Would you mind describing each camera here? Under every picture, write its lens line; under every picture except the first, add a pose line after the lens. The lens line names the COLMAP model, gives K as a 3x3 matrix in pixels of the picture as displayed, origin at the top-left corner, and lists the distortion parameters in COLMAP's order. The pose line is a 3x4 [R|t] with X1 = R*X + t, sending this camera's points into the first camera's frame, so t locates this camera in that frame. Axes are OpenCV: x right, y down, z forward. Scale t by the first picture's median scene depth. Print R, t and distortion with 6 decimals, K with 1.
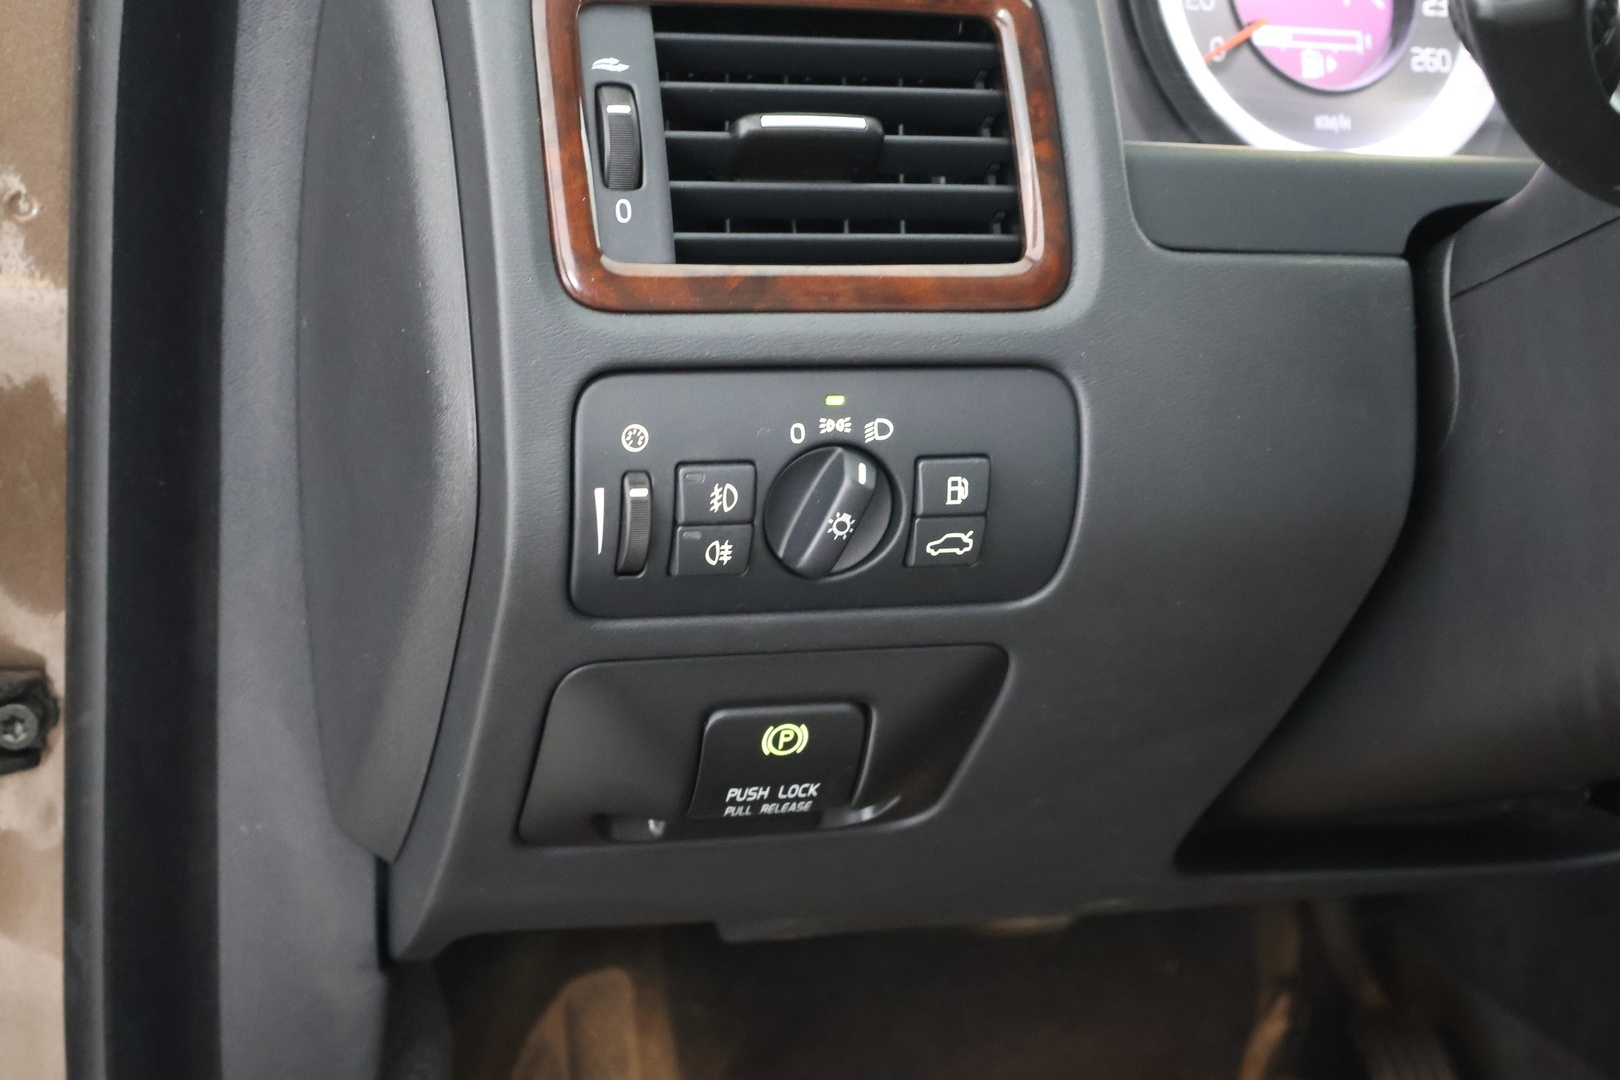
lens RADIAL K [[2563.0, 0, 808.8], [0, 2563.0, 541.7], [0, 0, 1]] dist [-0.005332, 0.000000]
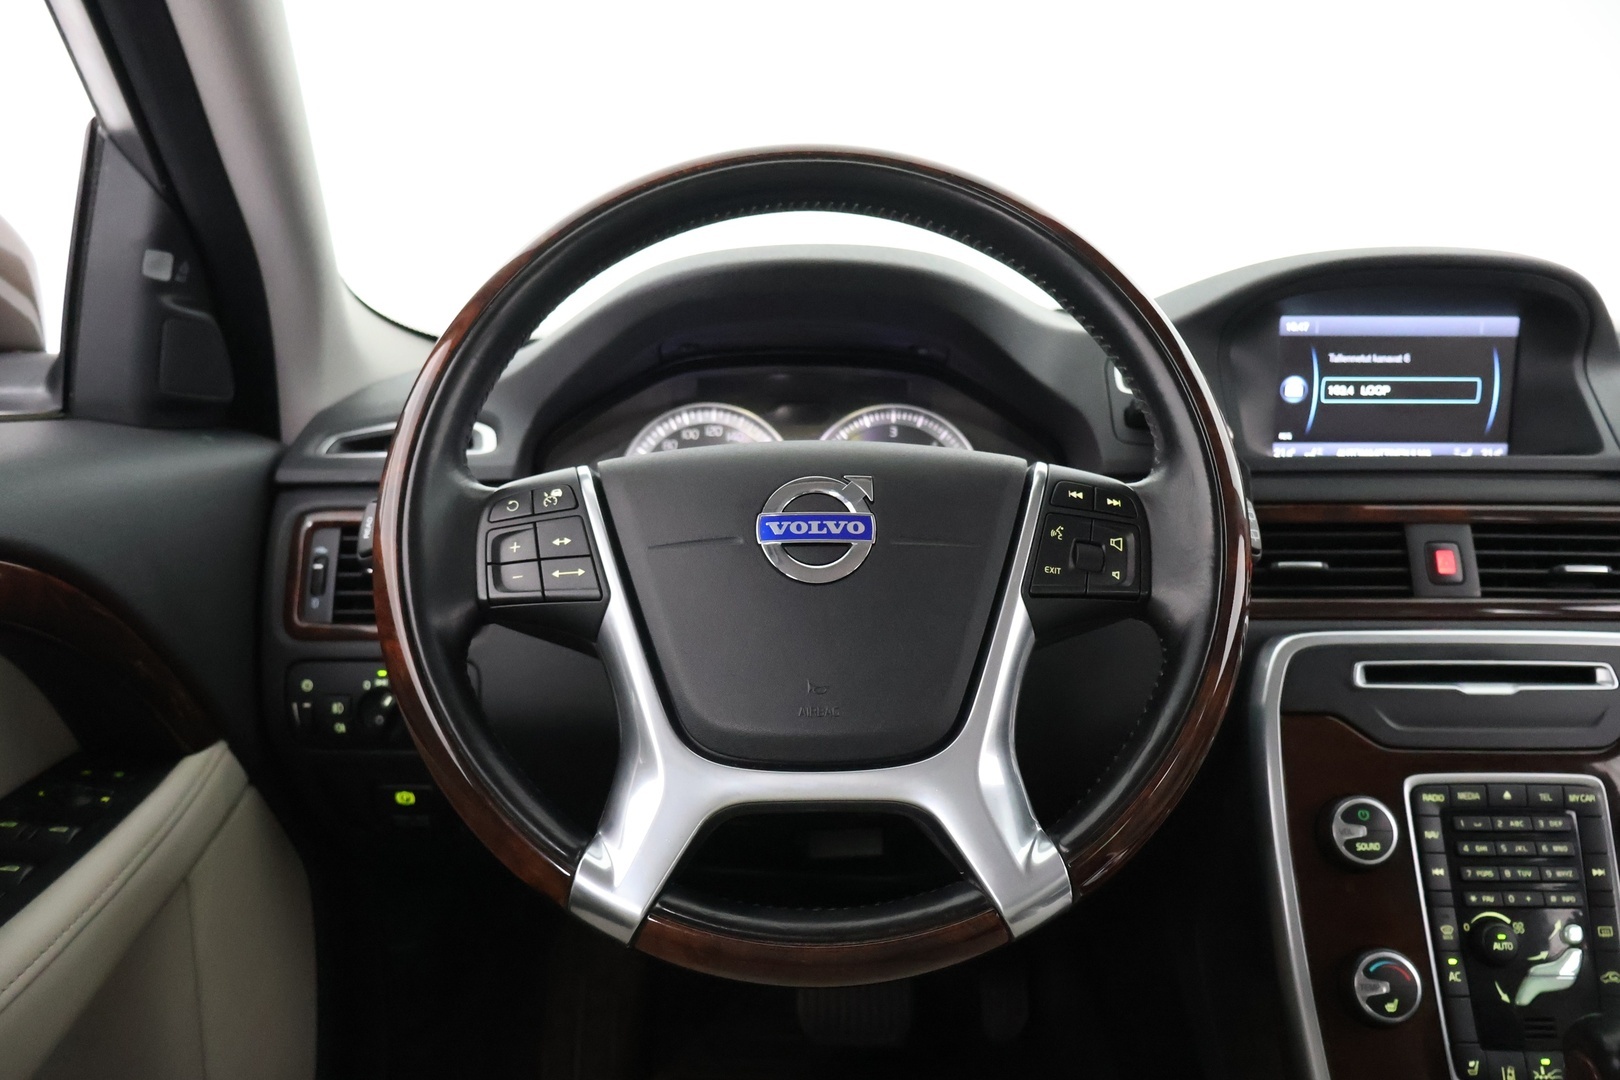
lens RADIAL K [[1346.5, 0, 811.9], [0, 1346.5, 535.7], [0, 0, 1]] dist [-0.003388, 0.004907]
pose [[0.928455, 0.002286, -0.371438, 0.895820], [-0.035702, 0.995900, -0.083113, -0.091478], [0.369725, 0.090428, 0.924730, -0.148926]]
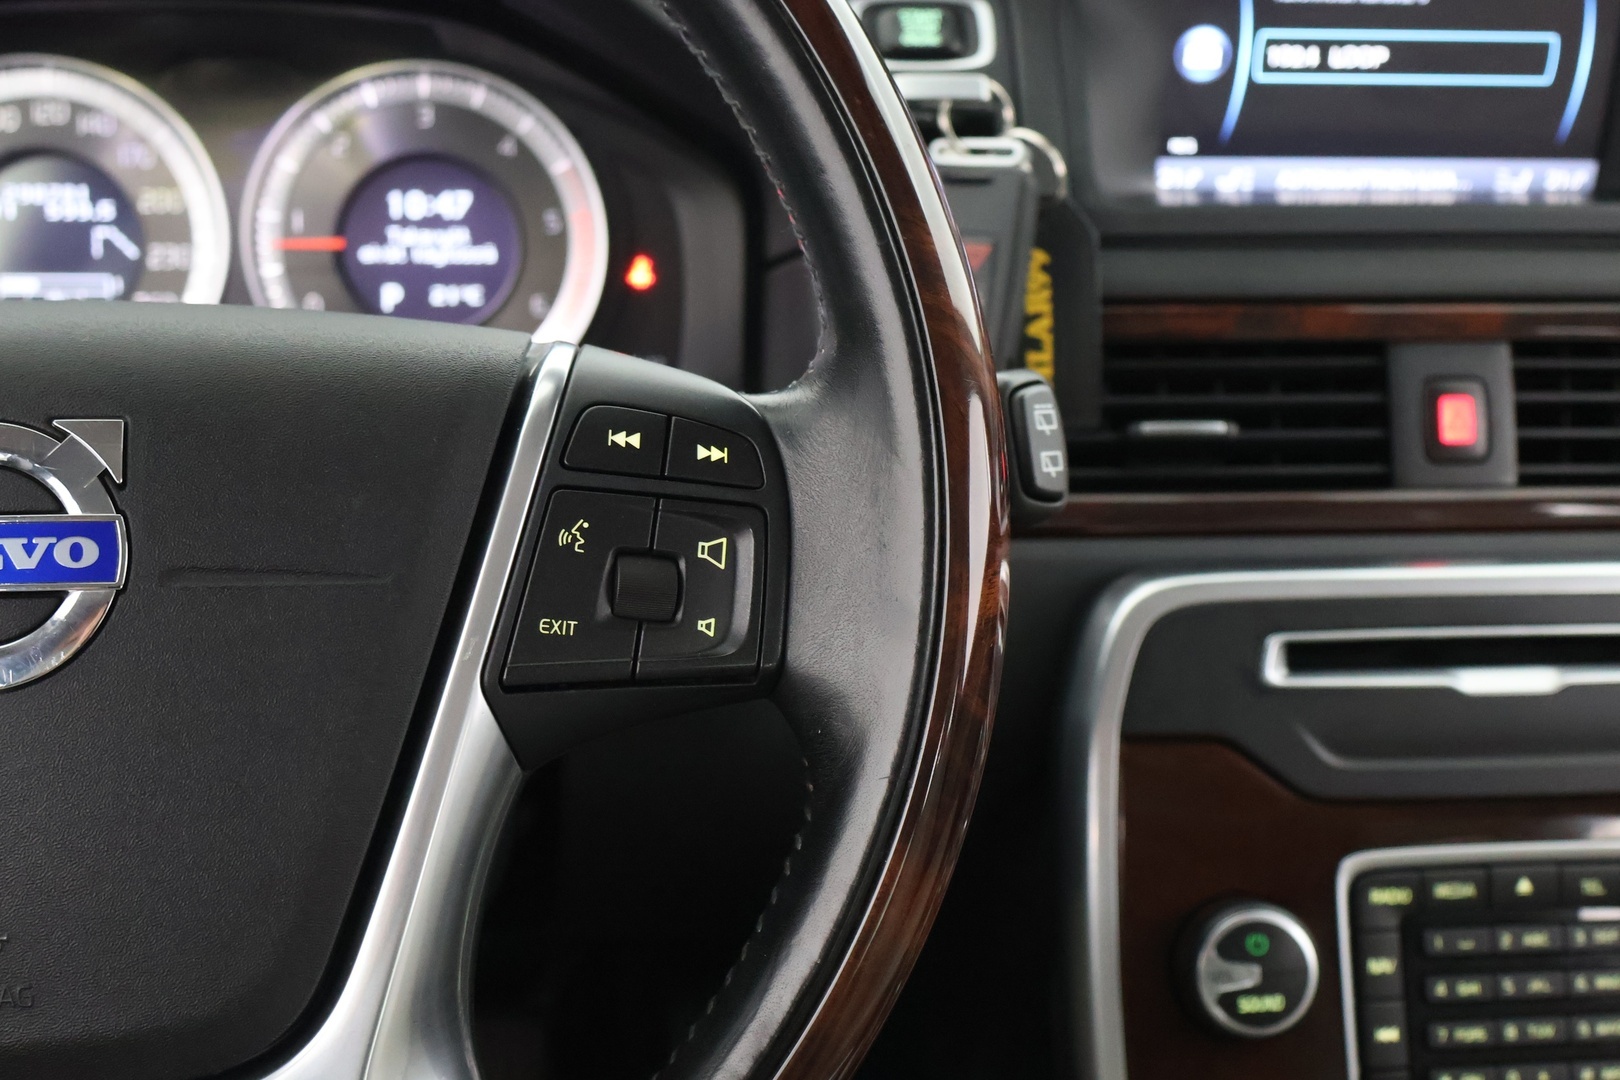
lens RADIAL K [[2046.7, 0, 801.6], [0, 2046.7, 537.1], [0, 0, 1]] dist [0.002104, 0.000000]
pose [[0.962518, 0.071371, -0.261659, 0.937916], [-0.036039, 0.989856, 0.137427, -0.267286], [0.268813, -0.122846, 0.955326, 0.203755]]
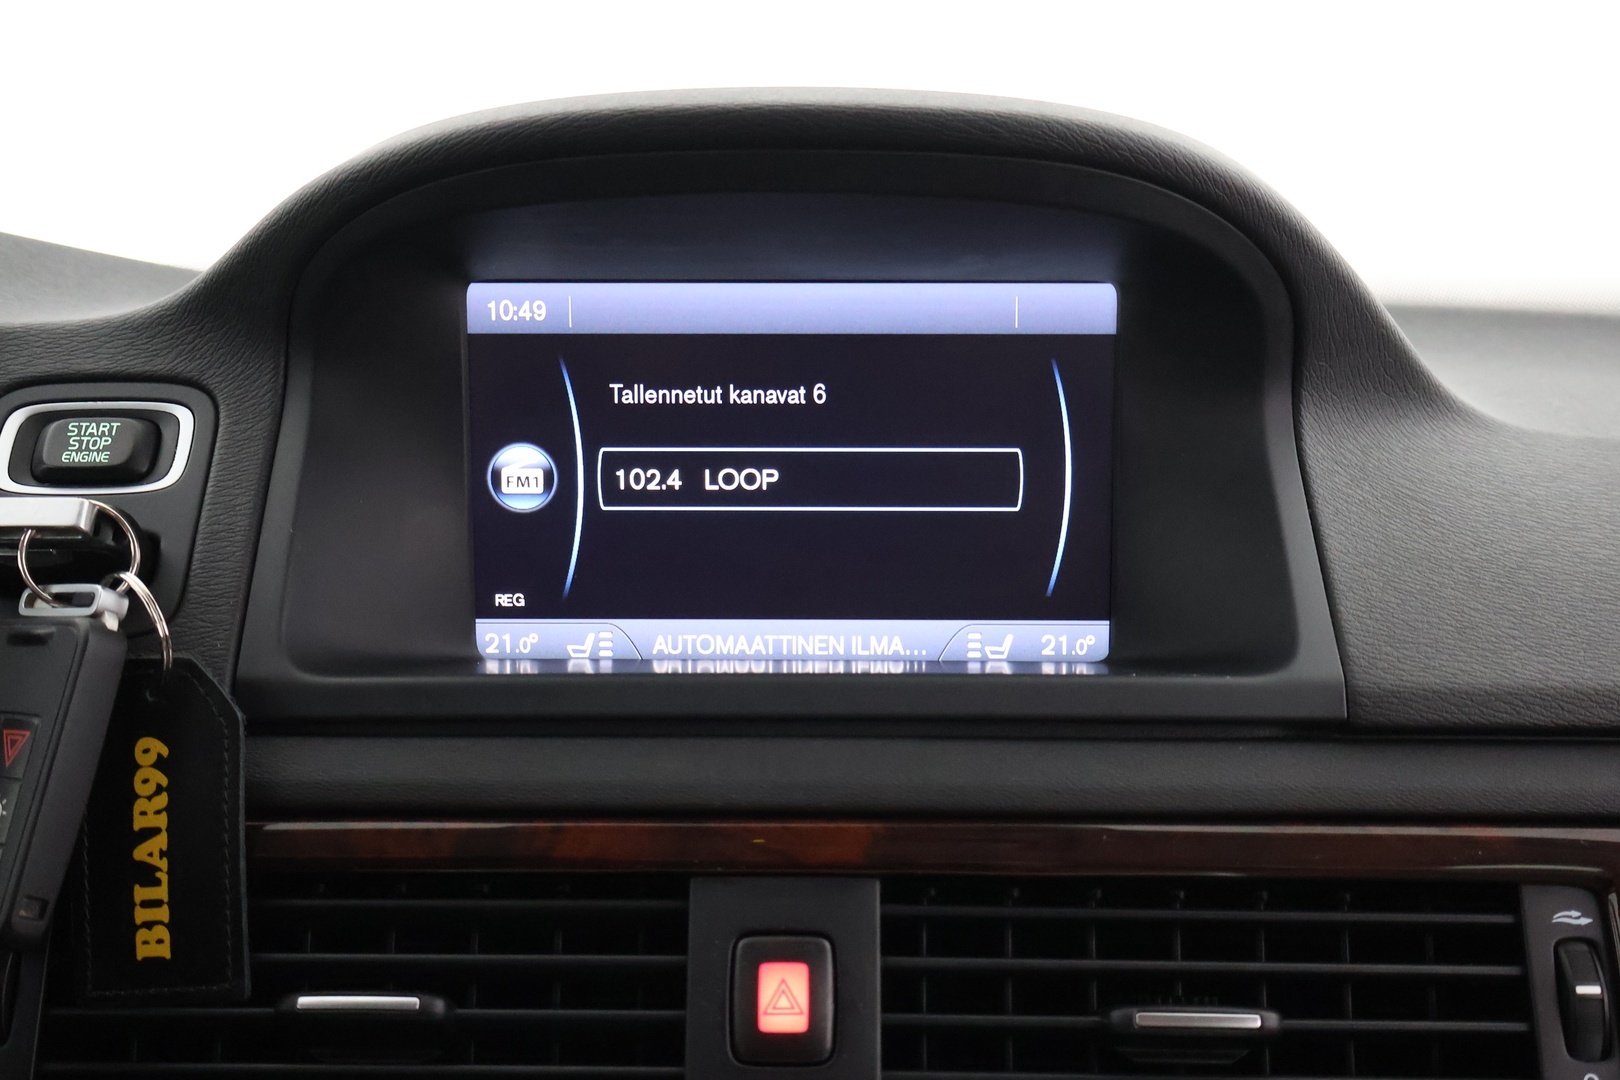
lens RADIAL K [[1872.2, 0, 809.8], [0, 1872.2, 541.1], [0, 0, 1]] dist [-0.005266, 0.000000]
pose [[0.916241, -0.005991, -0.400582, 1.238903], [-0.038913, 0.993829, -0.103869, -0.282055], [0.398732, 0.110757, 0.910355, 0.703881]]
